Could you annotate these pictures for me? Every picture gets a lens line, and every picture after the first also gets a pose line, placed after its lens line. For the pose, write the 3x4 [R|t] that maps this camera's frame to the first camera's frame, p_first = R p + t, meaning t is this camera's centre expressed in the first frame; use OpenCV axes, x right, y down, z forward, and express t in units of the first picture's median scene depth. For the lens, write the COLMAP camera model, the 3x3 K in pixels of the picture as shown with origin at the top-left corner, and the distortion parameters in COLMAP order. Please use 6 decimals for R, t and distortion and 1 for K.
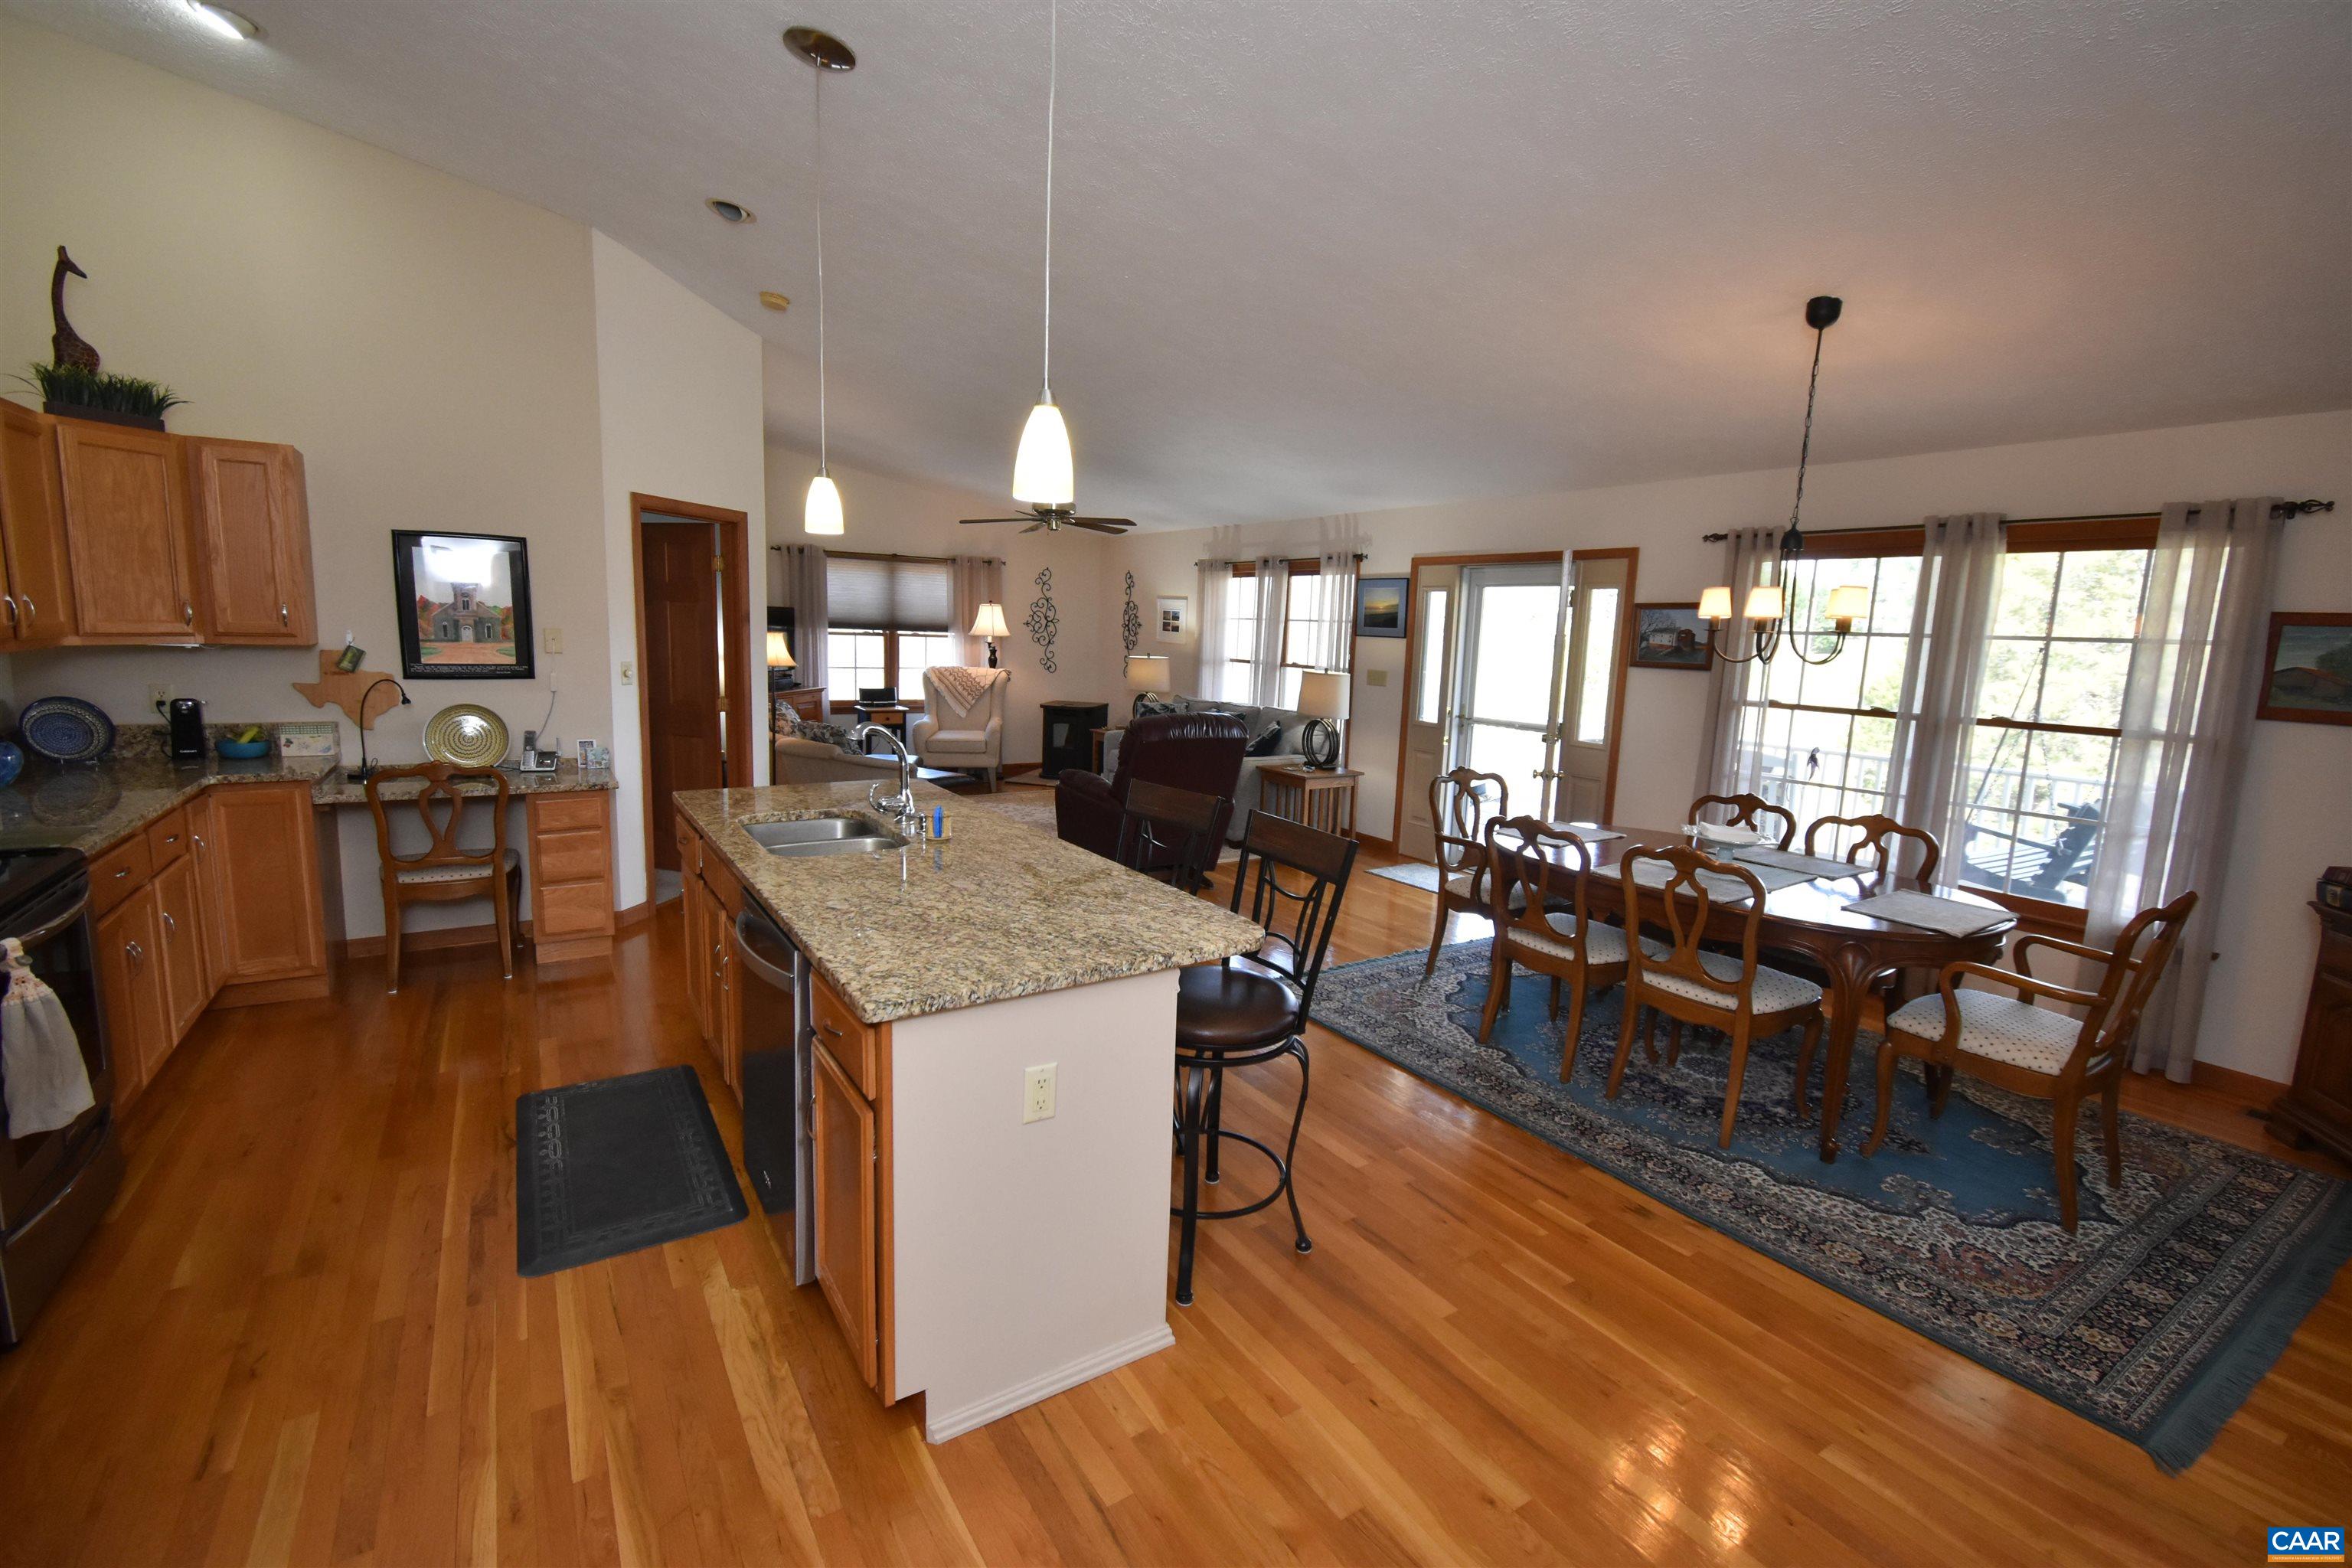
lens RADIAL K [[1033.5, 0, 1175.6], [0, 1033.5, 780.5], [0, 0, 1]] dist [0.010268, -0.003853]
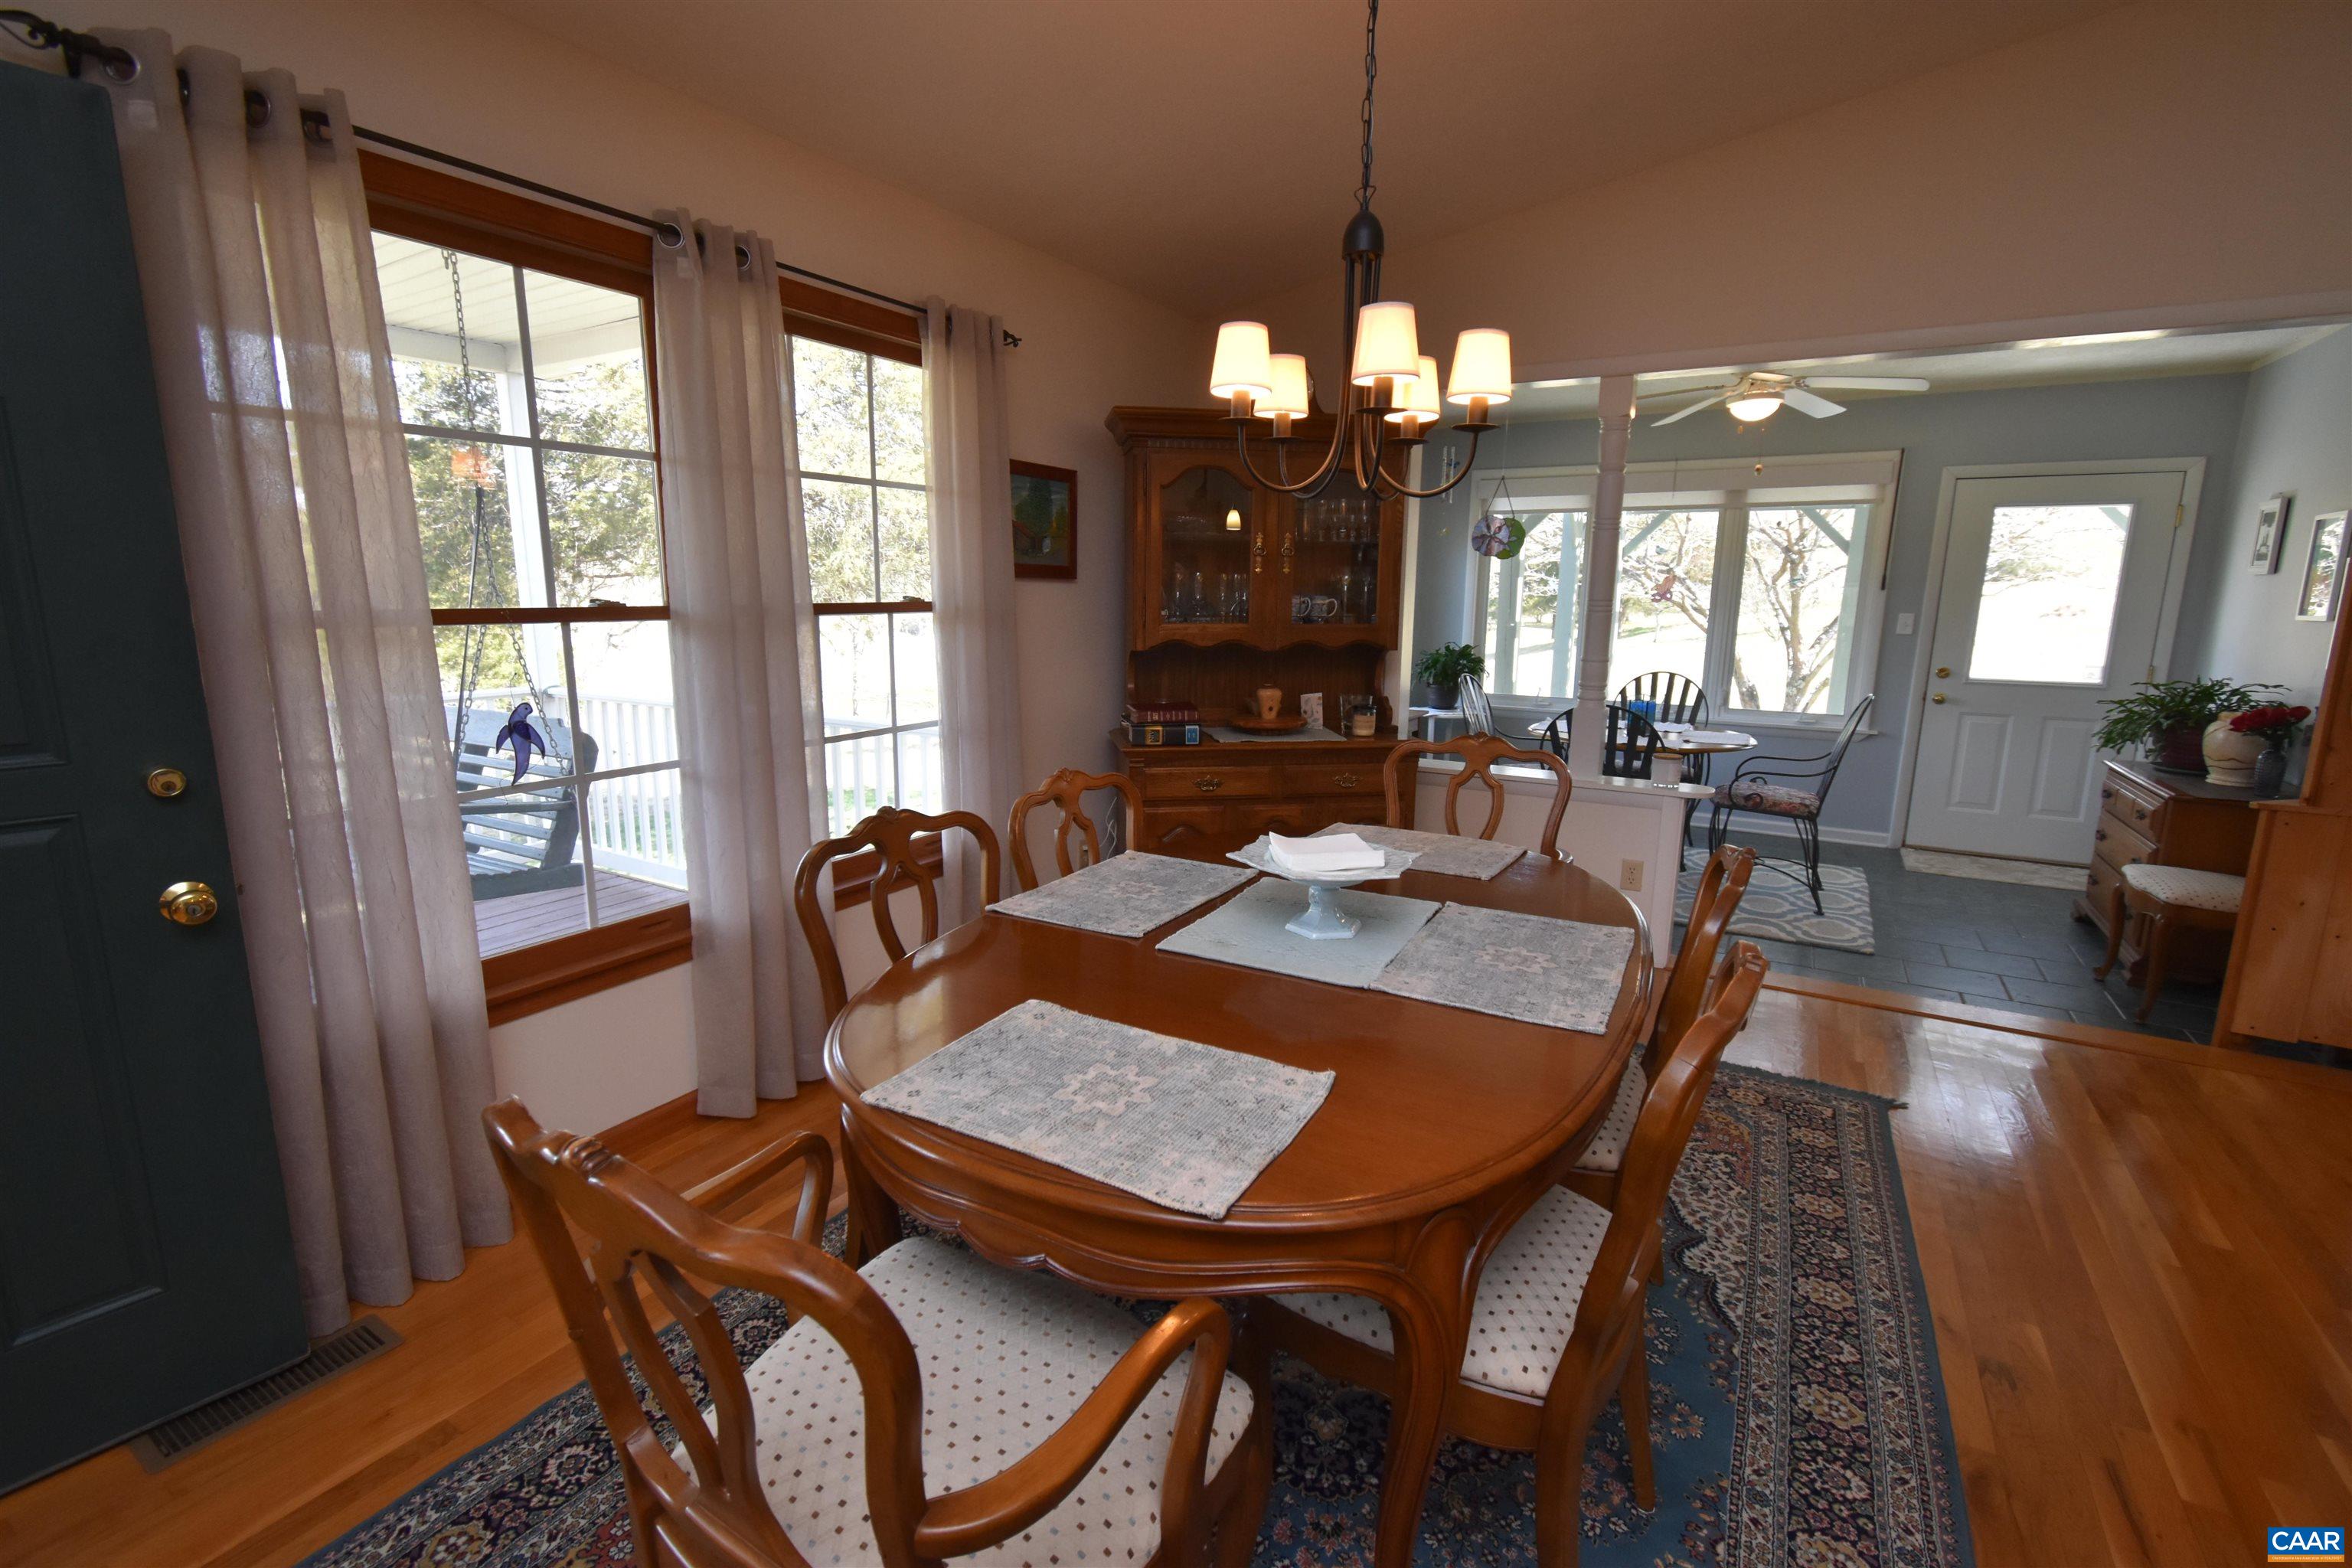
lens RADIAL K [[1033.5, 0, 1179.1], [0, 1033.5, 776.6], [0, 0, 1]] dist [0.010268, -0.003853]
pose [[-0.444624, -0.205821, 0.871749, 0.121035], [0.108732, 0.953642, 0.280613, -0.106990], [-0.889093, 0.219554, -0.401633, 1.030929]]
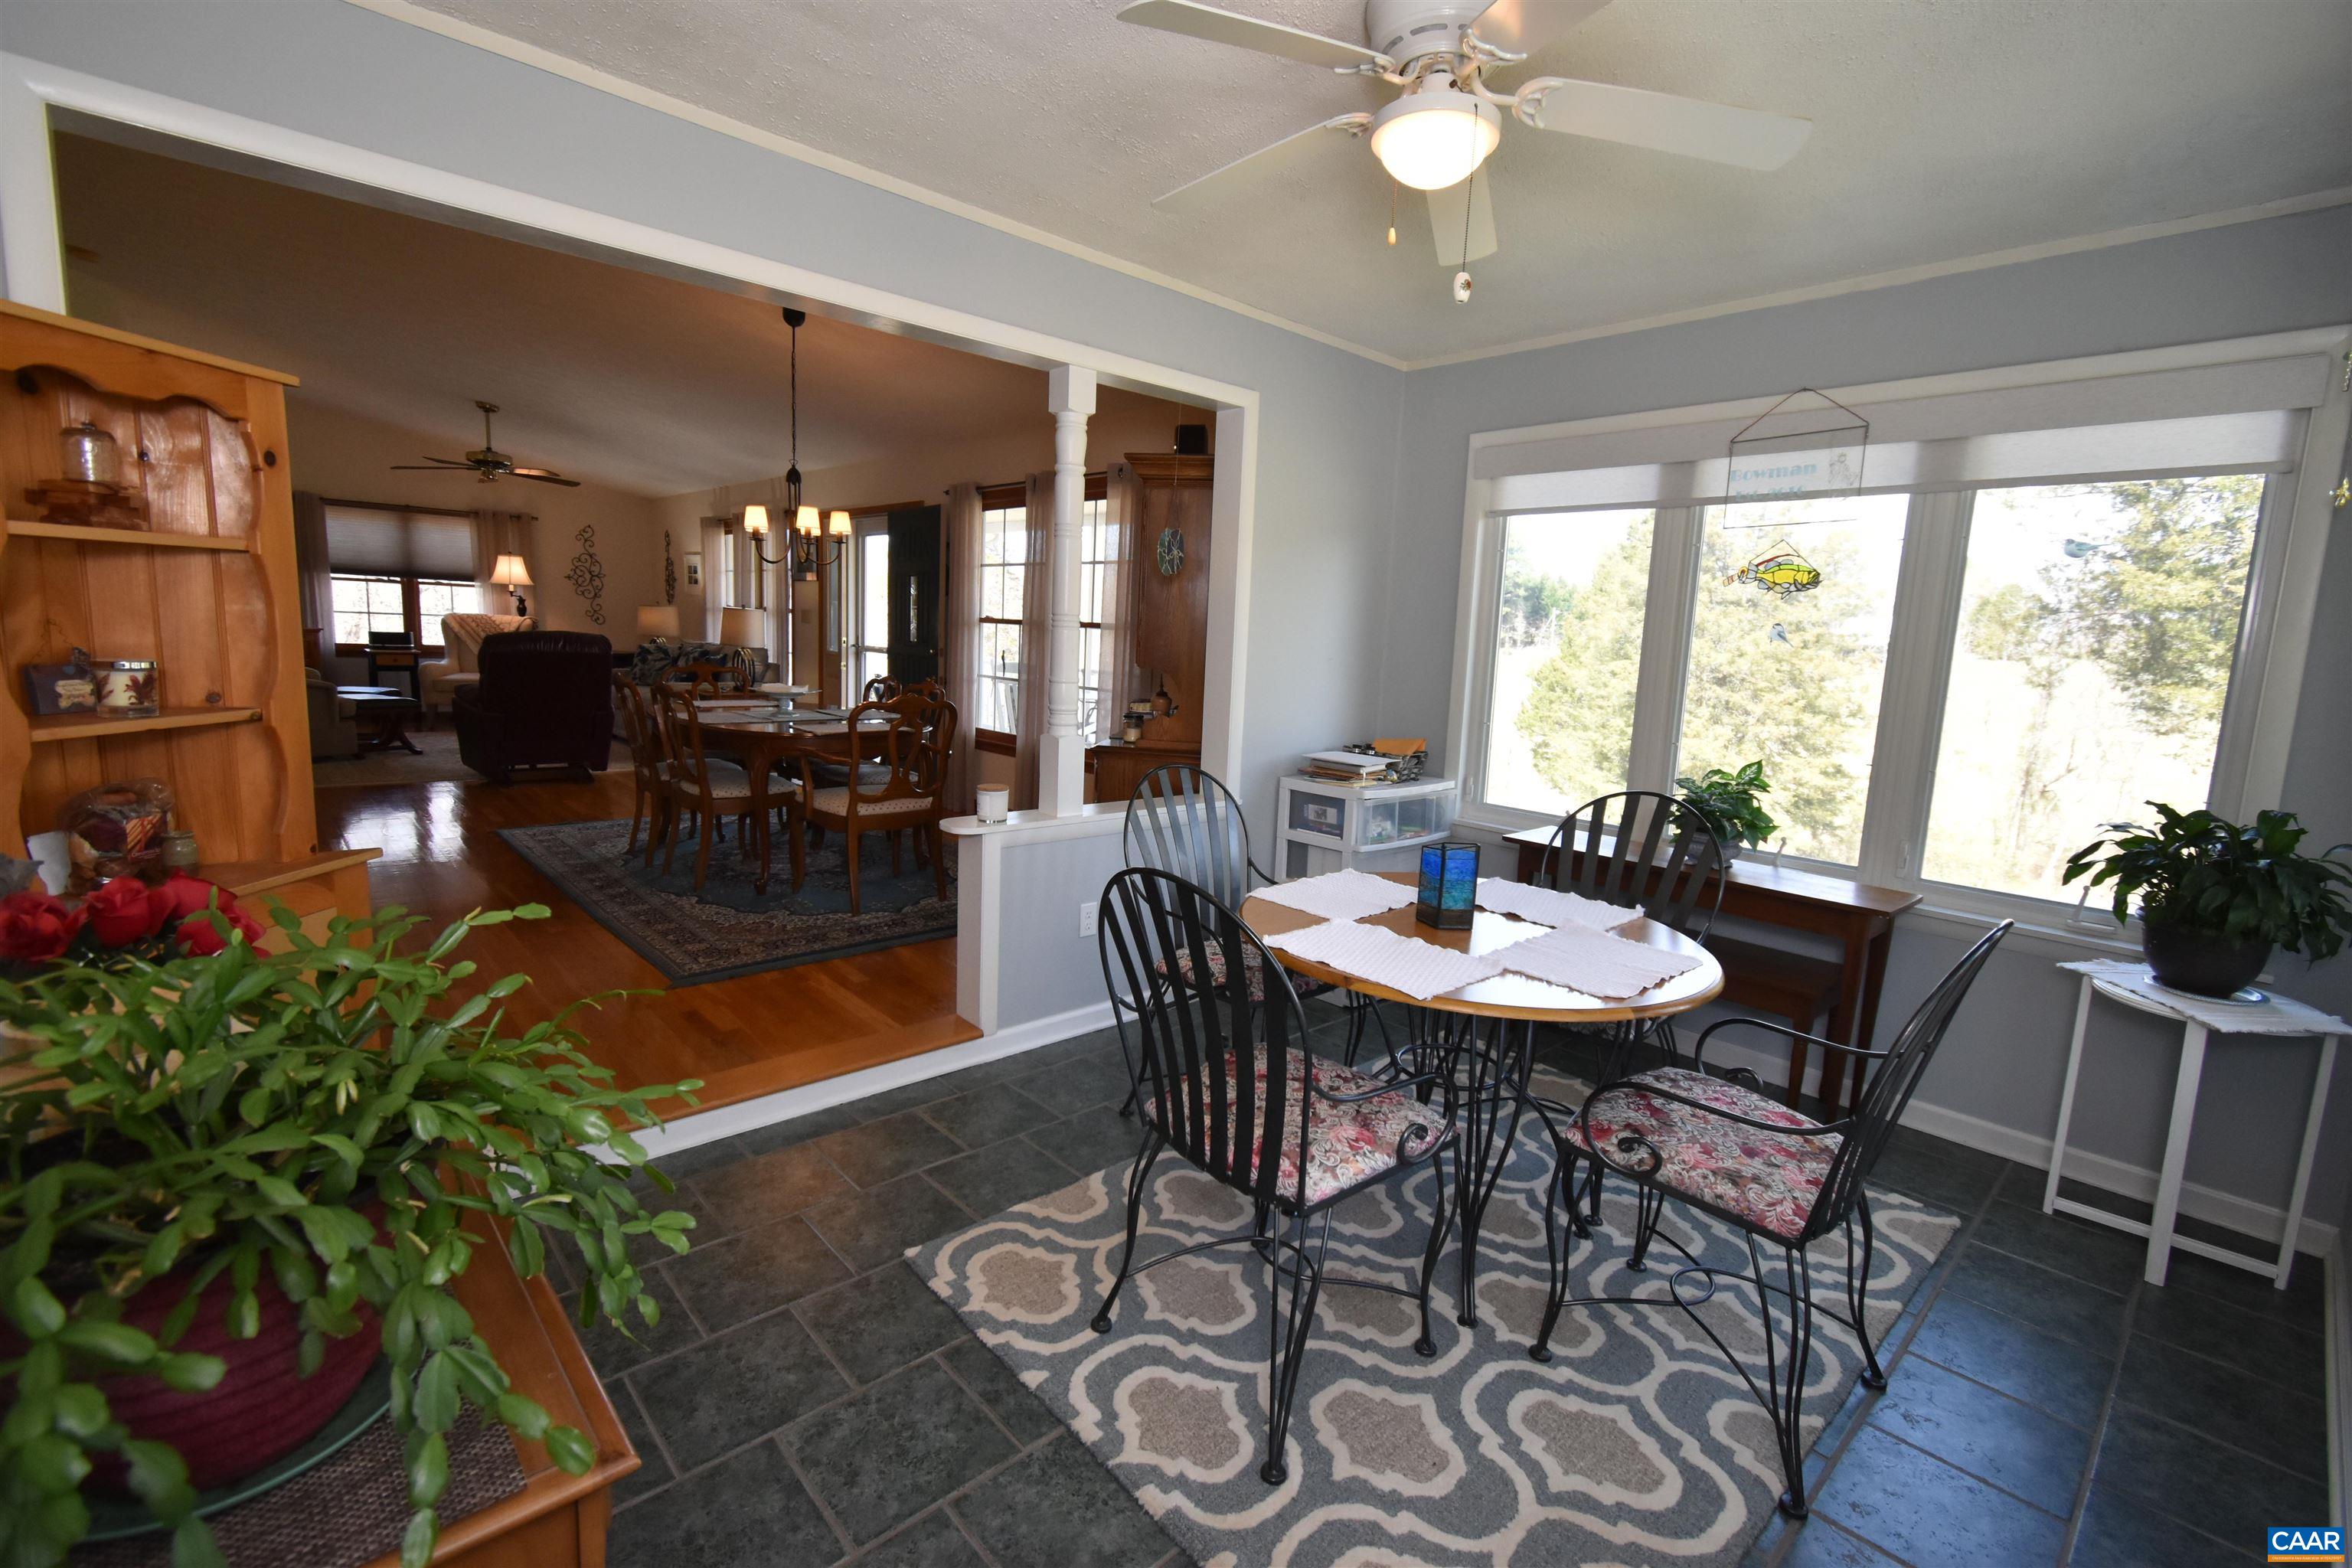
lens RADIAL K [[1033.5, 0, 1179.6], [0, 1033.5, 775.8], [0, 0, 1]] dist [0.010268, -0.003853]
pose [[0.985280, -0.012169, 0.170513, 0.670021], [0.012906, 0.999912, -0.003213, 0.148194], [-0.170459, 0.005367, 0.985350, -0.366847]]
